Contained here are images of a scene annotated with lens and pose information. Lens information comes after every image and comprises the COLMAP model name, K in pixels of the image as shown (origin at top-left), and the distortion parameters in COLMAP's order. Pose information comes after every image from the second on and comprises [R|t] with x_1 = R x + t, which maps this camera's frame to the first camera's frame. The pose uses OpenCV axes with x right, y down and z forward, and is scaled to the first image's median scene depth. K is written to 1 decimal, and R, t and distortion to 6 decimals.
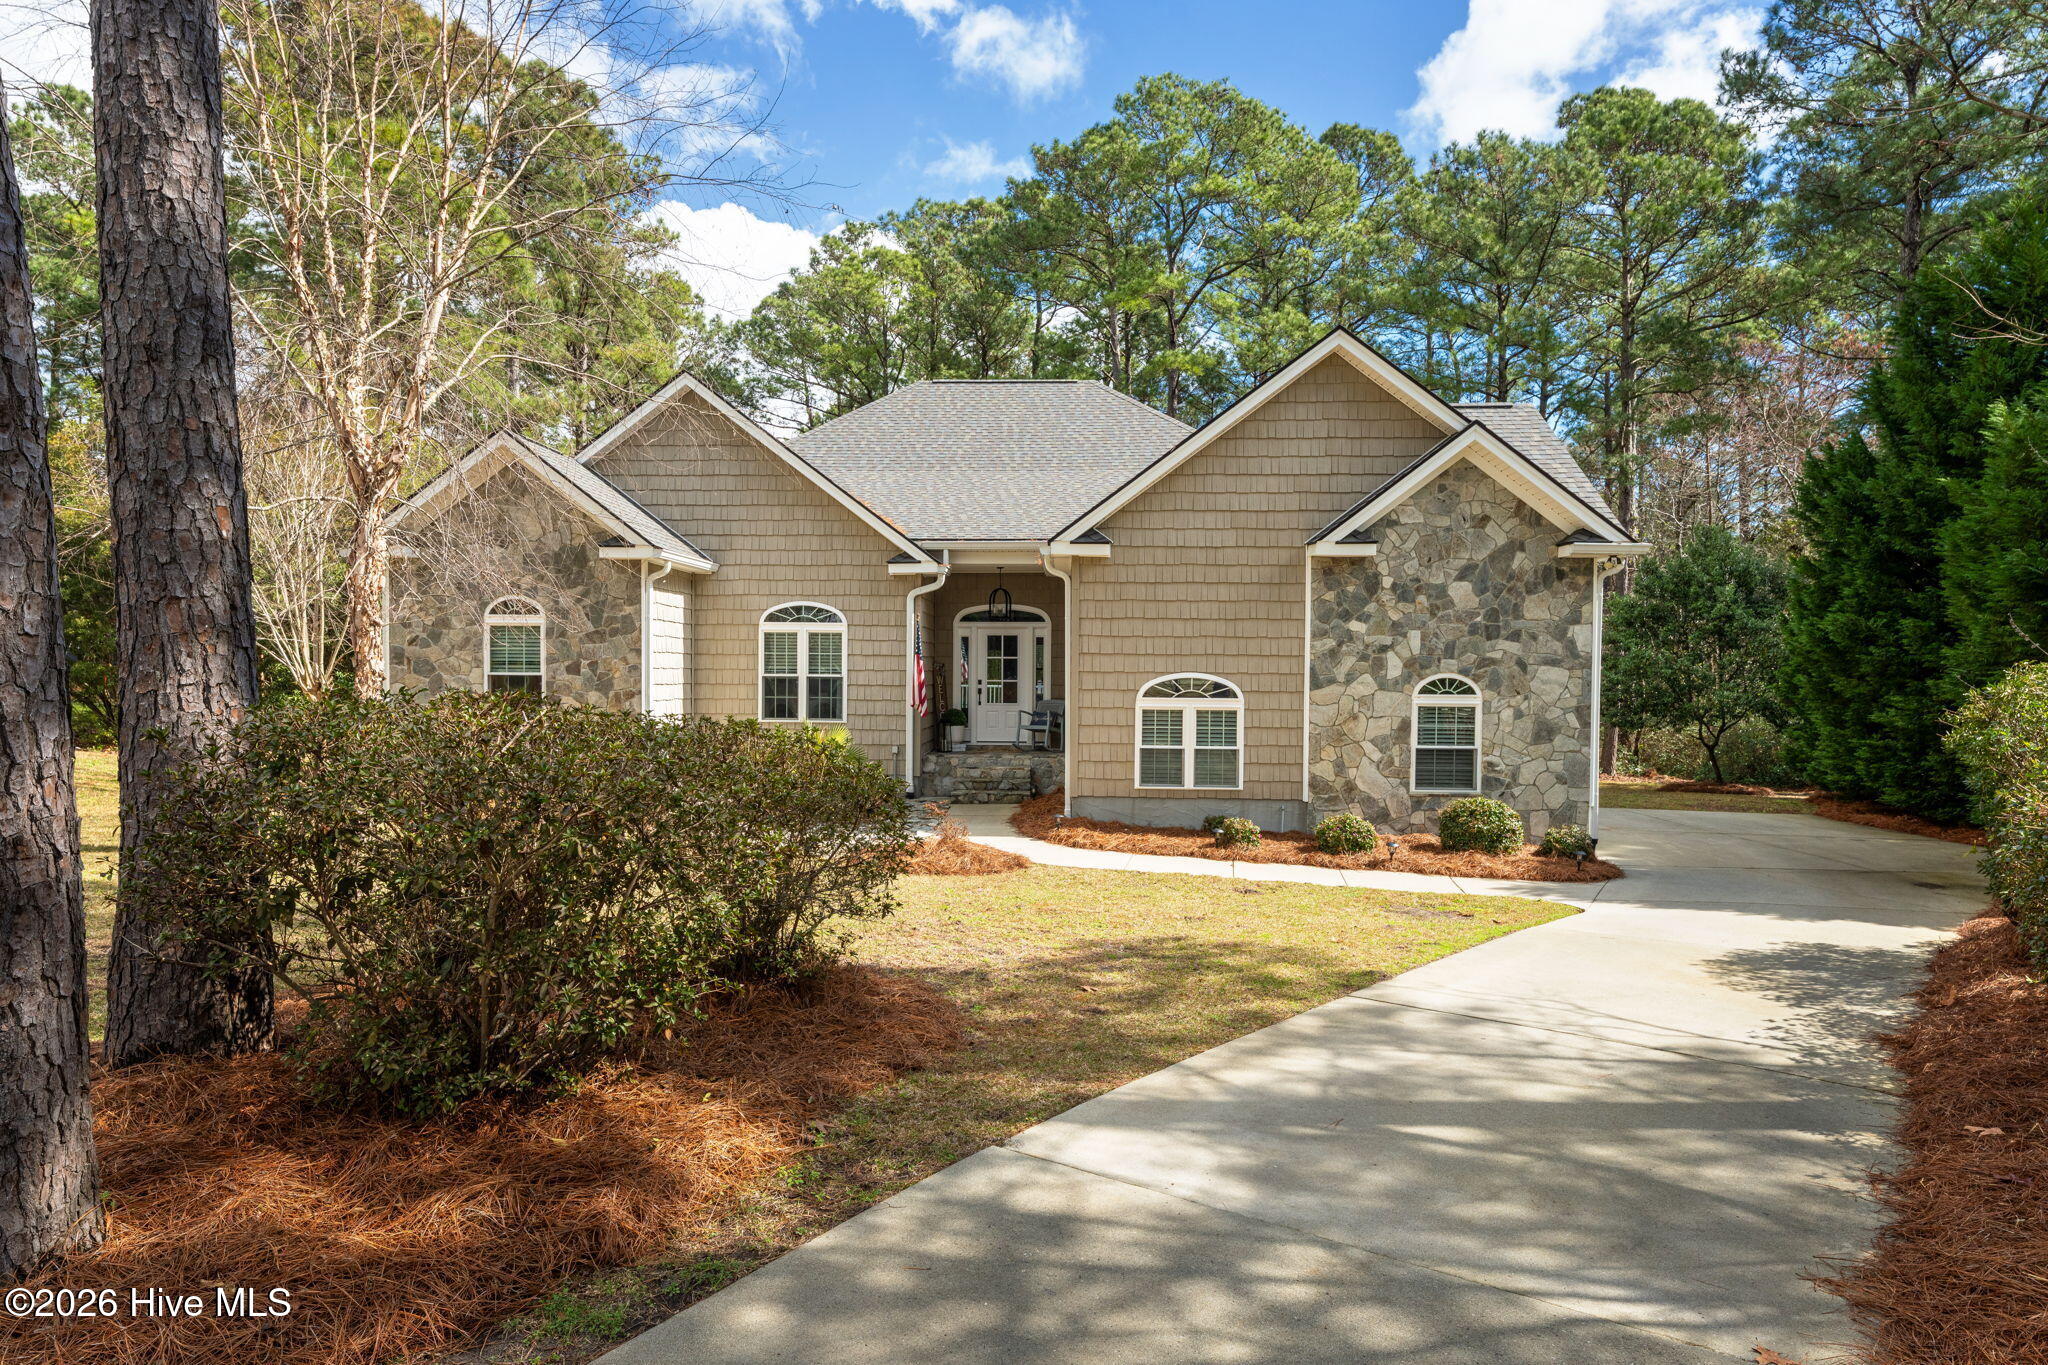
lens RADIAL K [[1080.0, 0, 1015.2], [0, 1080.0, 688.0], [0, 0, 1]] dist [-0.001859, 0.001089]
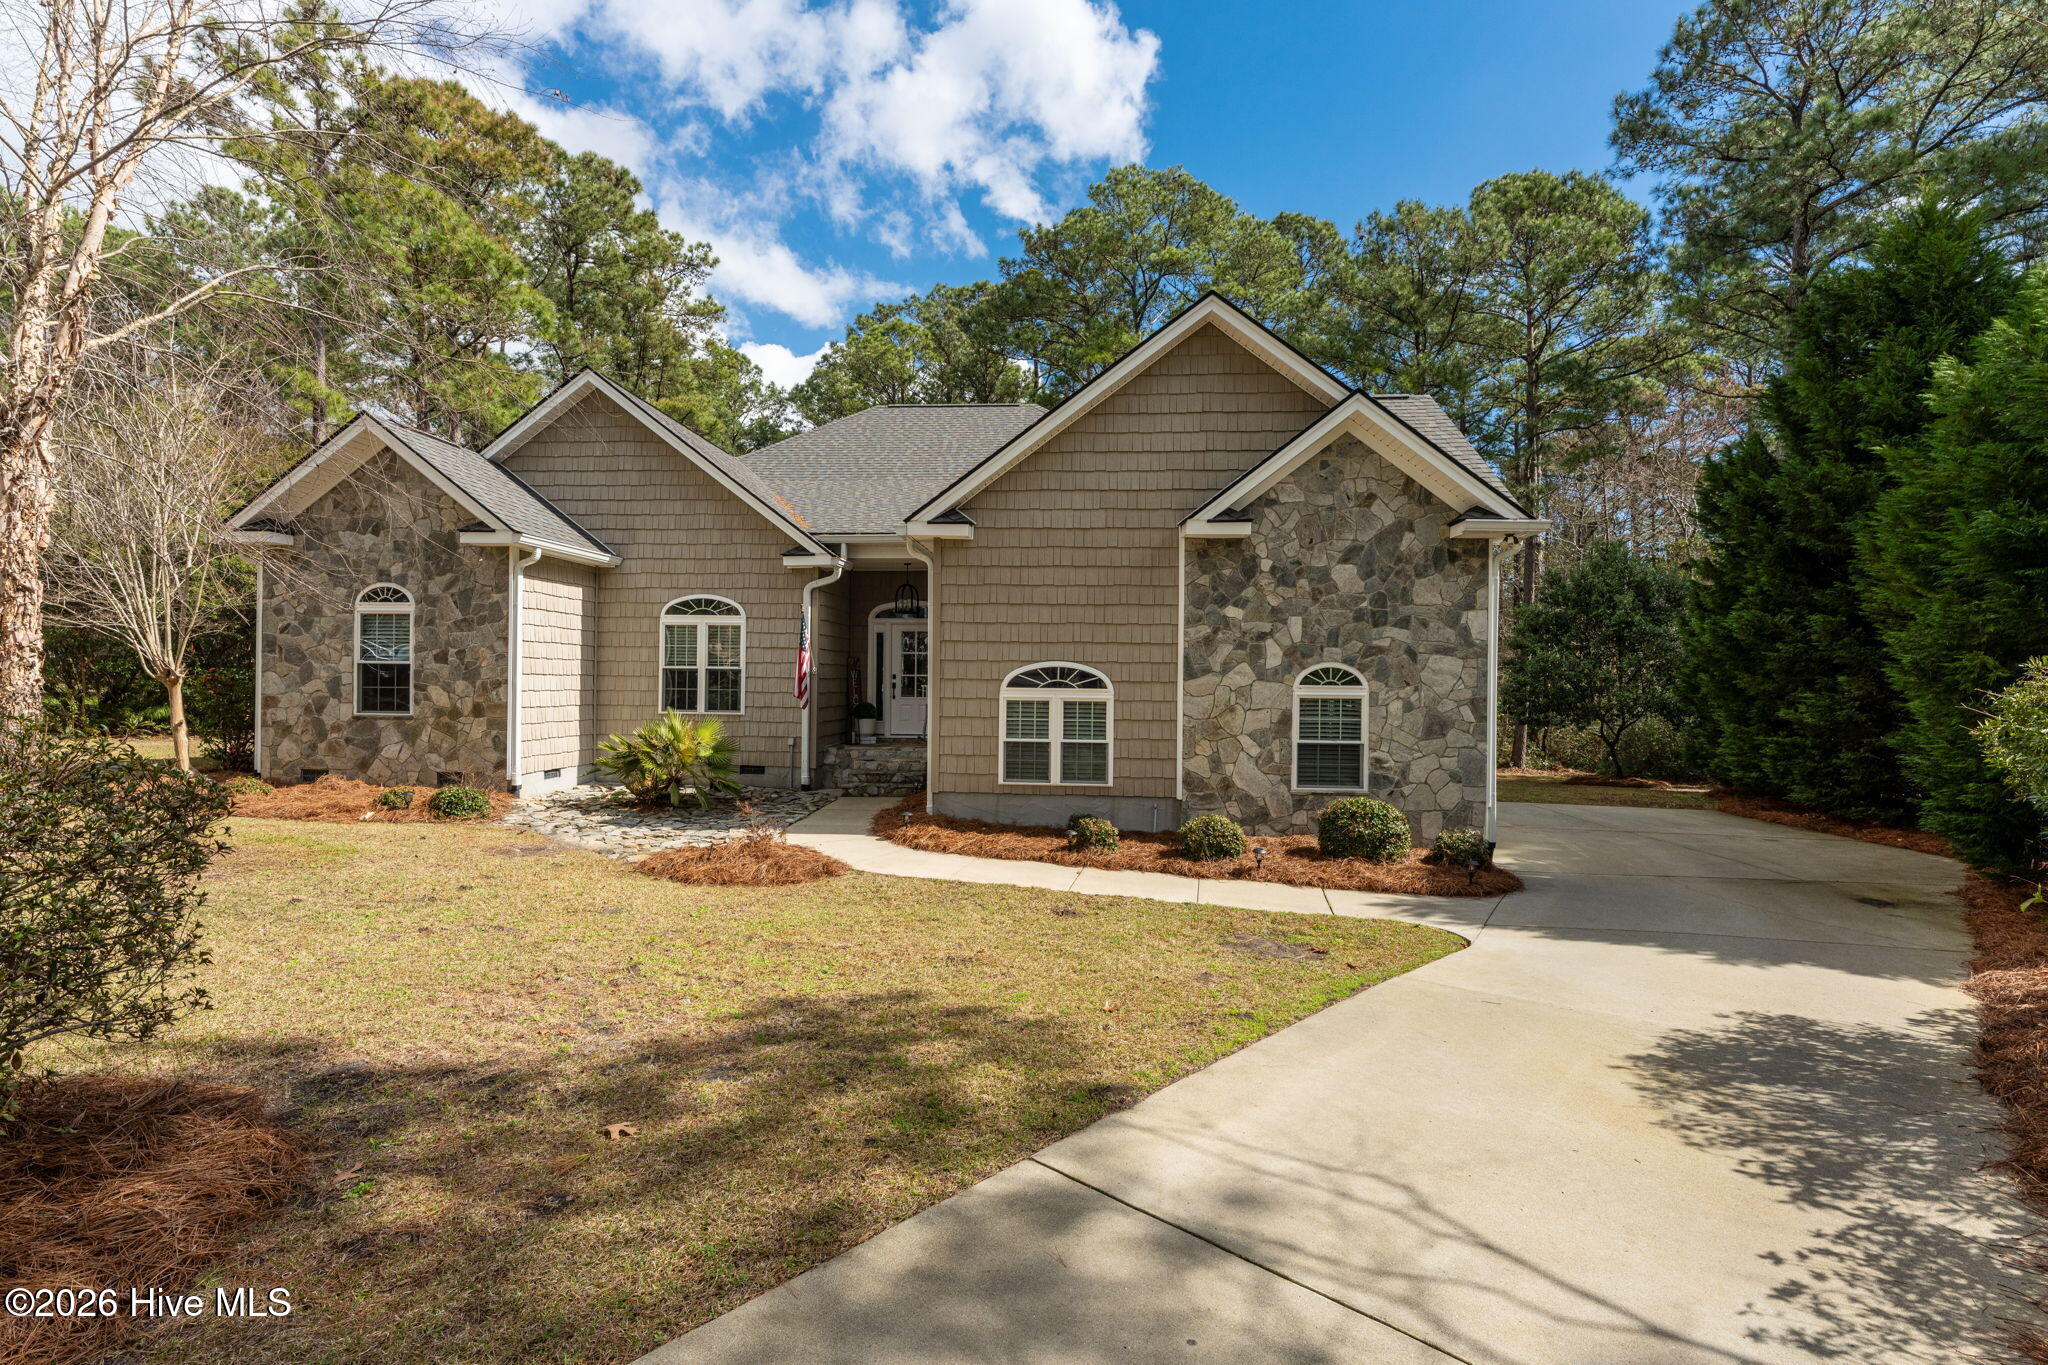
lens RADIAL K [[861.6, 0, 1023.1], [0, 861.6, 674.0], [0, 0, 1]] dist [-0.001192, -0.000286]
pose [[0.999726, 0.003539, -0.023123, 0.150320], [-0.004067, 0.999732, -0.022795, 0.014194], [0.023036, 0.022883, 0.999473, 0.248640]]
